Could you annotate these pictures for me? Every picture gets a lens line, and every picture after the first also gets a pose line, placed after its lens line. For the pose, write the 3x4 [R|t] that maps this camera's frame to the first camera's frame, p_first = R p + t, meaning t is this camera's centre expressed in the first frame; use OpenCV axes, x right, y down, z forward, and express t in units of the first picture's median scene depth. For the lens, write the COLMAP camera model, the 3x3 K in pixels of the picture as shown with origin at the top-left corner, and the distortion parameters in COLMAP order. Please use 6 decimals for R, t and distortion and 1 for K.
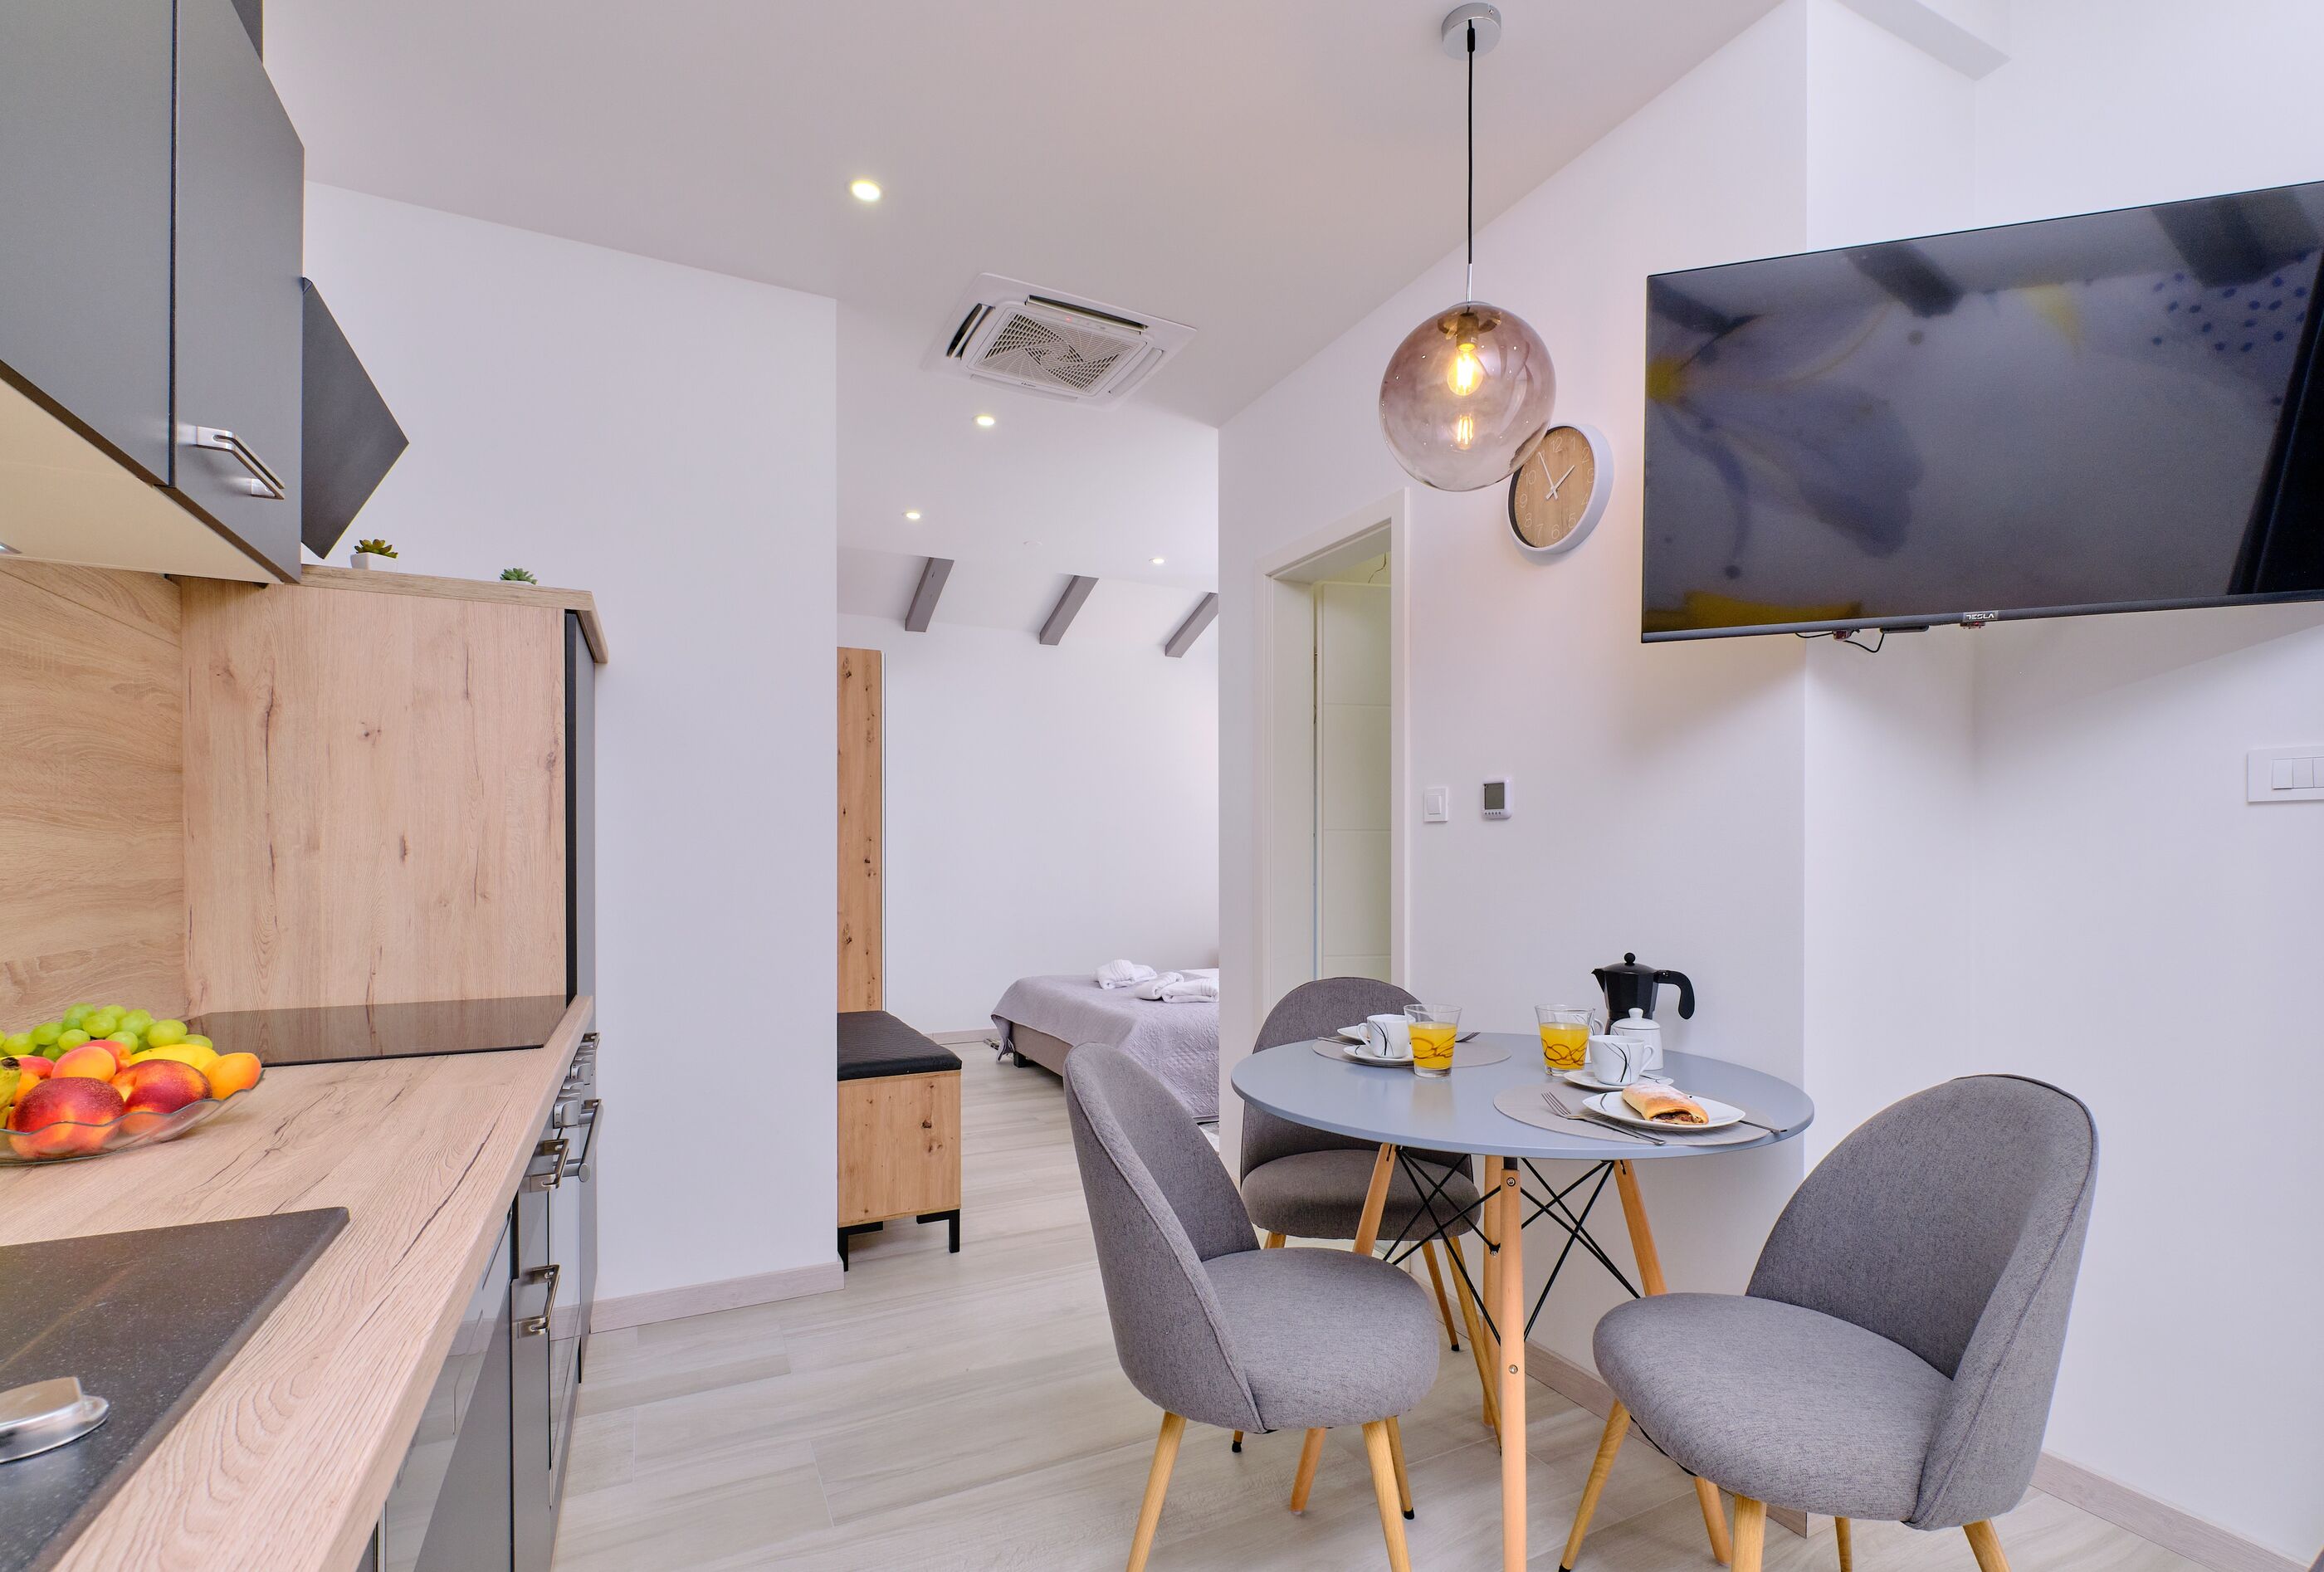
lens RADIAL K [[1045.0, 0, 1164.3], [0, 1045.0, 855.3], [0, 0, 1]] dist [0.000163, -0.000130]
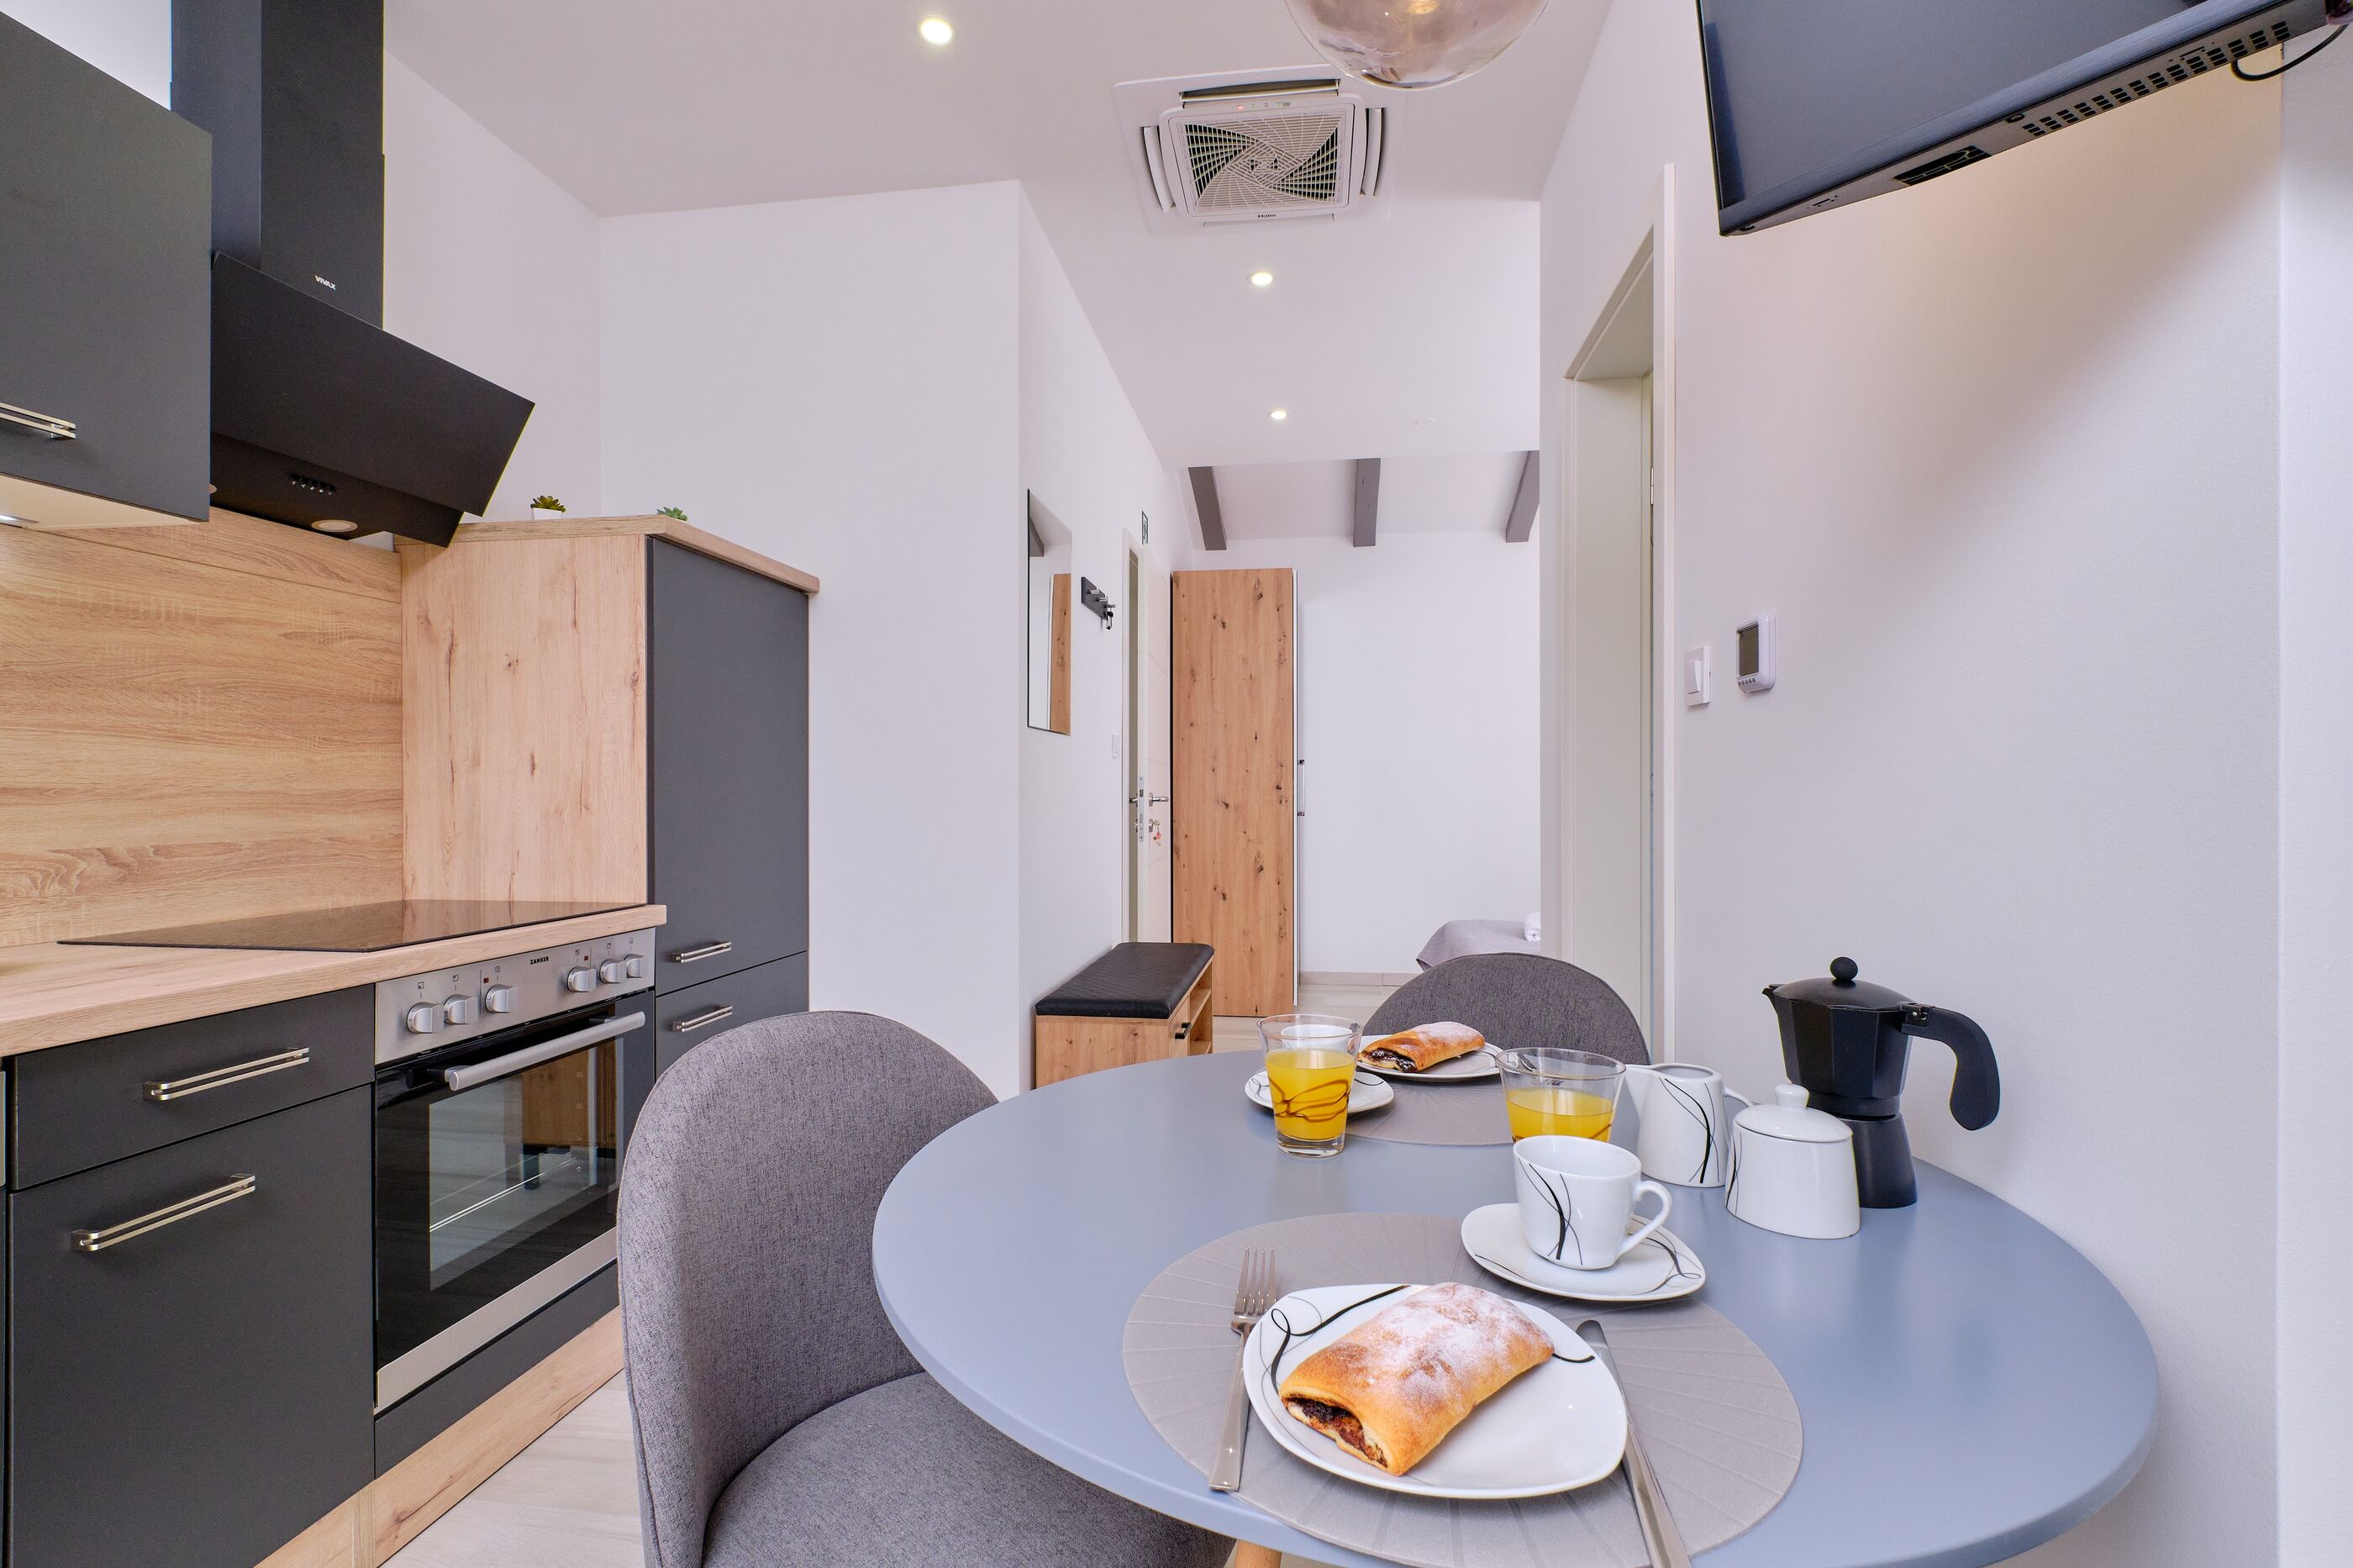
lens RADIAL K [[1013.1, 0, 1181.9], [0, 1013.1, 790.1], [0, 0, 1]] dist [-0.001113, -0.000191]
pose [[0.826501, -0.000183, -0.562935, 0.456093], [0.000335, 1.000000, 0.000166, 0.021108], [0.562935, -0.000326, 0.826501, 0.480886]]
